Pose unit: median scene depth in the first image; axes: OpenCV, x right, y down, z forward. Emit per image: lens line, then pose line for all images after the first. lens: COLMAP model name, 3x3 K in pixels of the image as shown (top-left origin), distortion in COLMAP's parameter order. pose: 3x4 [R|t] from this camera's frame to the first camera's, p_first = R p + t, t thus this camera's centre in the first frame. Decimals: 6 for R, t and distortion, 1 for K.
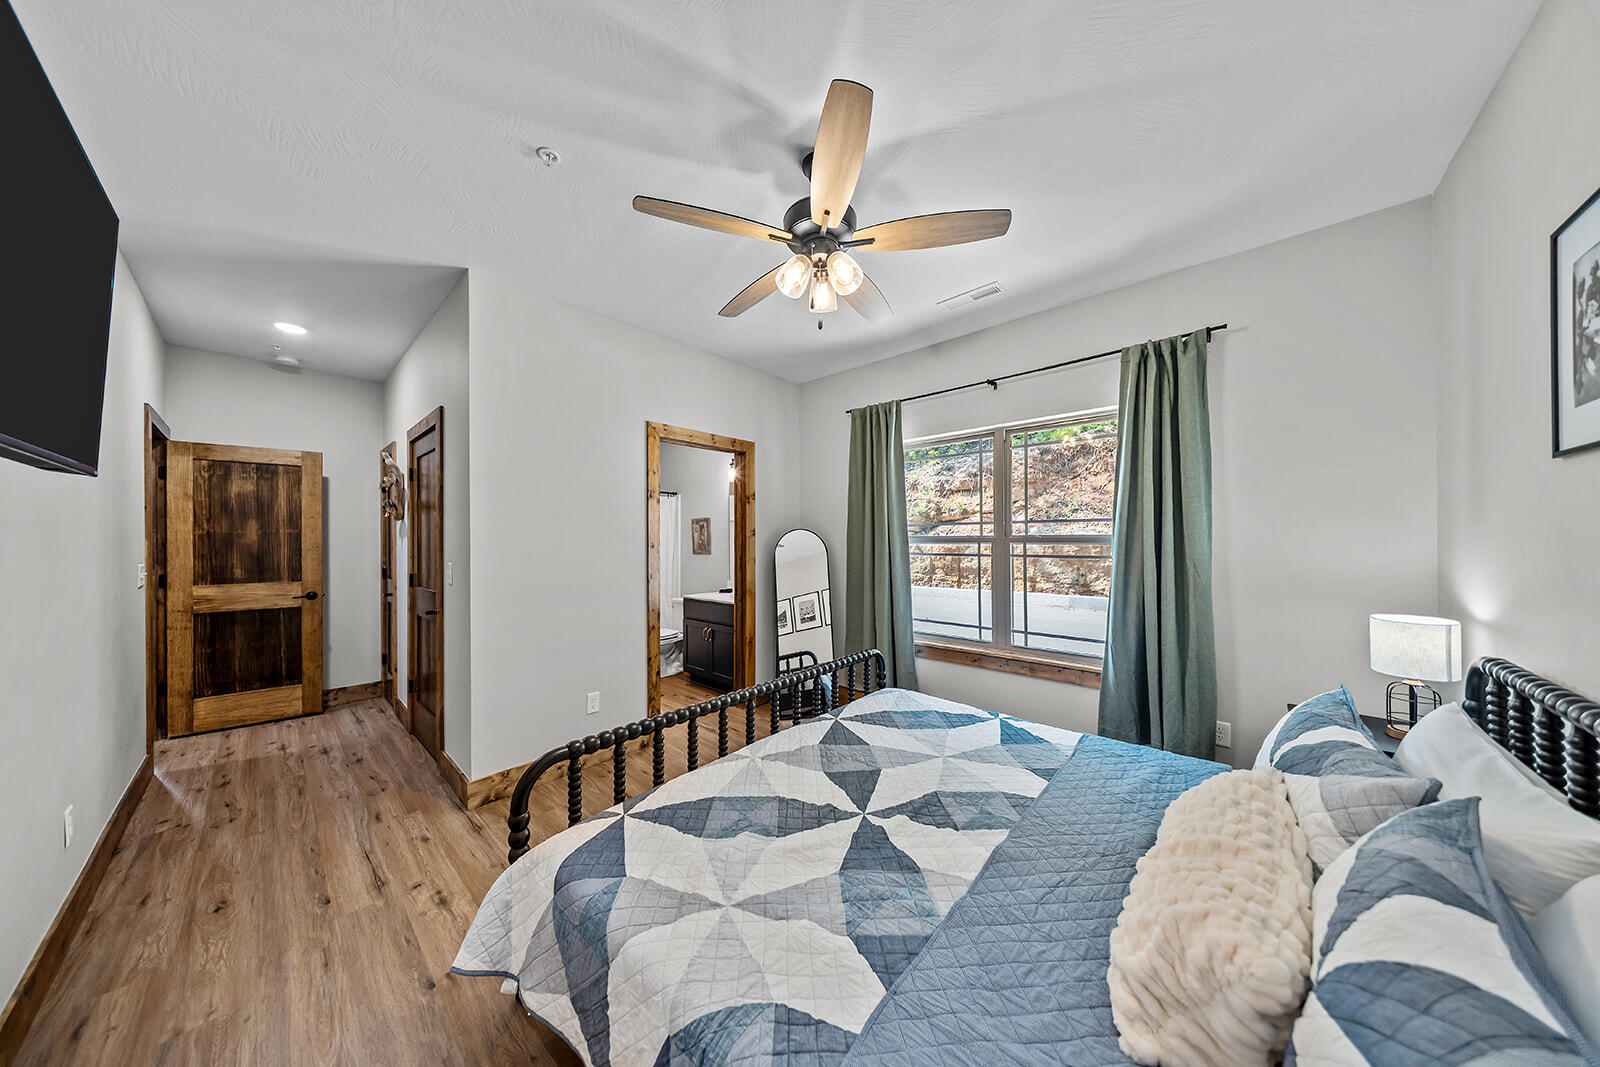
lens RADIAL K [[481.6, 0, 796.2], [0, 481.6, 538.8], [0, 0, 1]] dist [-0.000234, -0.000032]
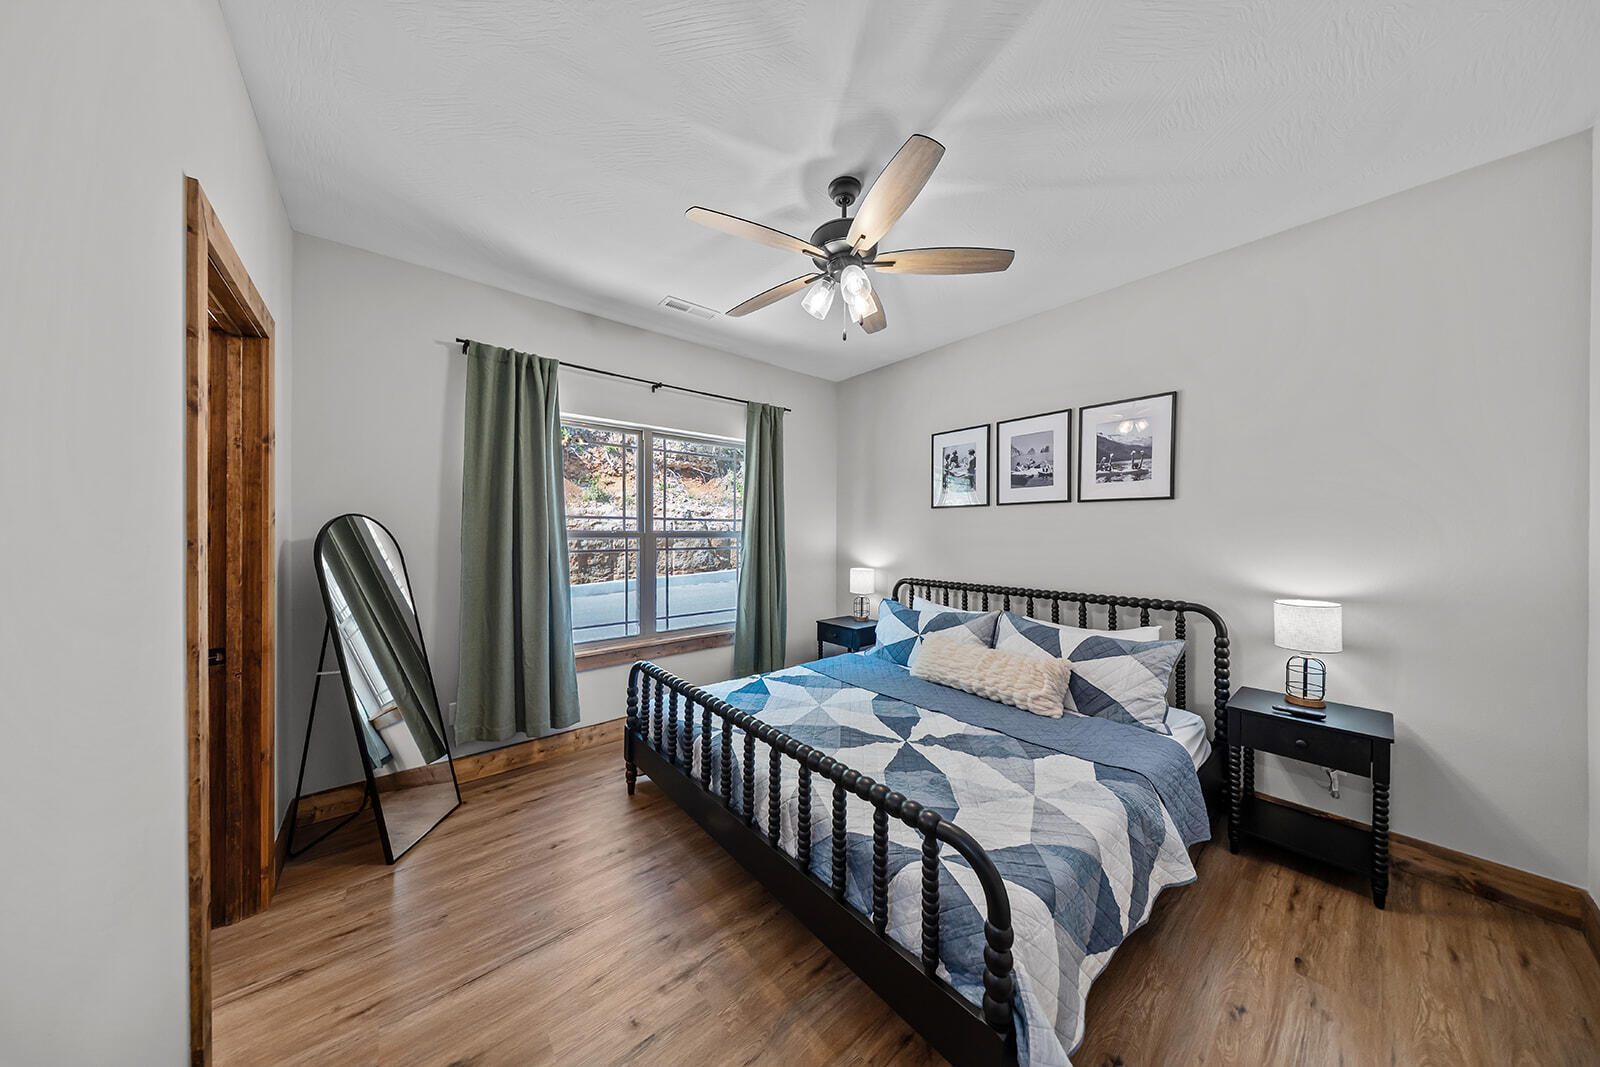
lens RADIAL K [[484.8, 0, 800.0], [0, 484.8, 533.5], [0, 0, 1]] dist [0.000212, -0.000003]
pose [[0.129426, 0.003818, 0.991582, -0.596554], [-0.002004, 0.999992, -0.003589, 0.002692], [-0.991587, -0.001522, 0.129432, 0.545864]]
